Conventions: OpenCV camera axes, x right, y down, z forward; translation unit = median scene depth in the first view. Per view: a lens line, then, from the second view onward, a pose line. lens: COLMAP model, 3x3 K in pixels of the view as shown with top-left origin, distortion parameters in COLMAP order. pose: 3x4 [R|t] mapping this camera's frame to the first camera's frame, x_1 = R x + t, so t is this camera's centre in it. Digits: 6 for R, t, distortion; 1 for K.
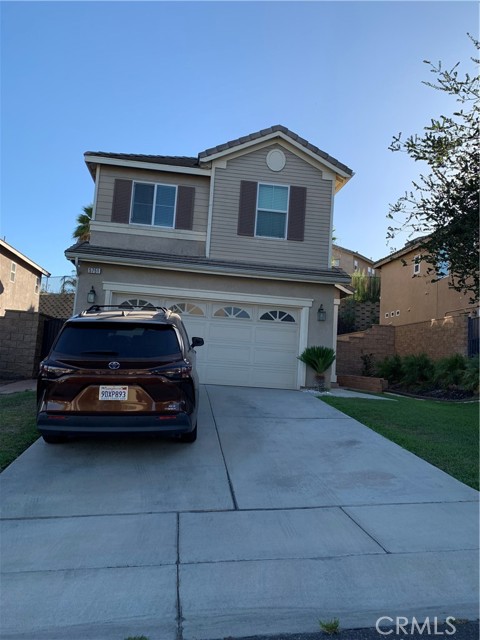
lens RADIAL K [[492.7, 0, 240.0], [0, 492.7, 320.0], [0, 0, 1]] dist [0.045551, -0.053618]
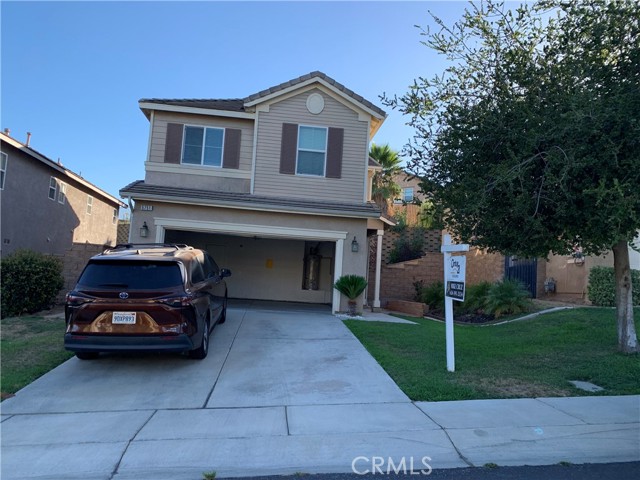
lens RADIAL K [[490.3, 0, 317.8], [0, 490.3, 255.7], [0, 0, 1]] dist [0.052713, -0.062464]
pose [[0.999560, -0.004914, -0.029240, 0.111617], [0.005547, 0.999752, 0.021581, -0.012998], [0.029127, -0.021734, 0.999339, -0.088996]]
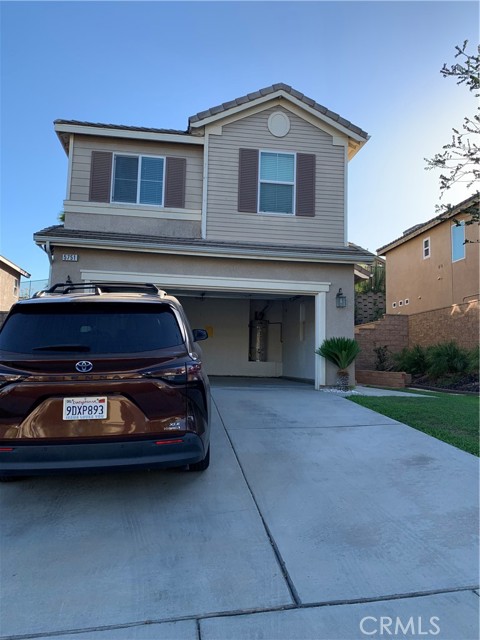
lens RADIAL K [[493.7, 0, 240.9], [0, 493.7, 317.3], [0, 0, 1]] dist [0.037555, -0.060081]
pose [[0.999021, -0.039594, 0.019737, -0.024474], [0.039724, 0.999191, -0.006266, 0.016716], [-0.019473, 0.007044, 0.999786, 0.144184]]
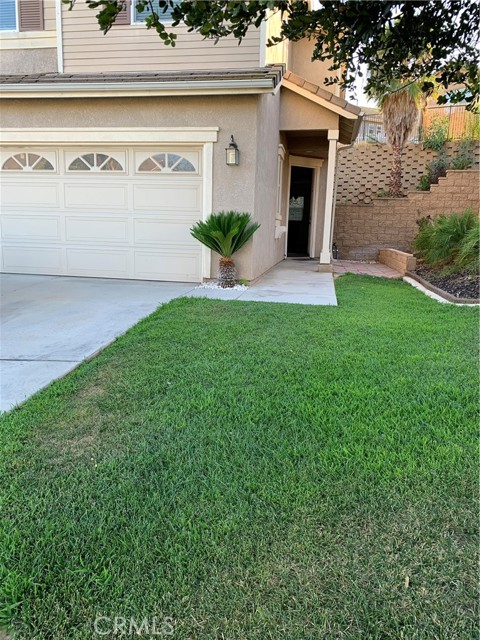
lens RADIAL K [[490.3, 0, 240.0], [0, 490.3, 320.0], [0, 0, 1]] dist [0.052713, -0.062464]
pose [[0.953874, 0.017331, -0.299708, 0.340416], [0.061377, 0.965987, 0.251201, 0.030998], [0.293867, -0.258009, 0.920366, 0.406626]]
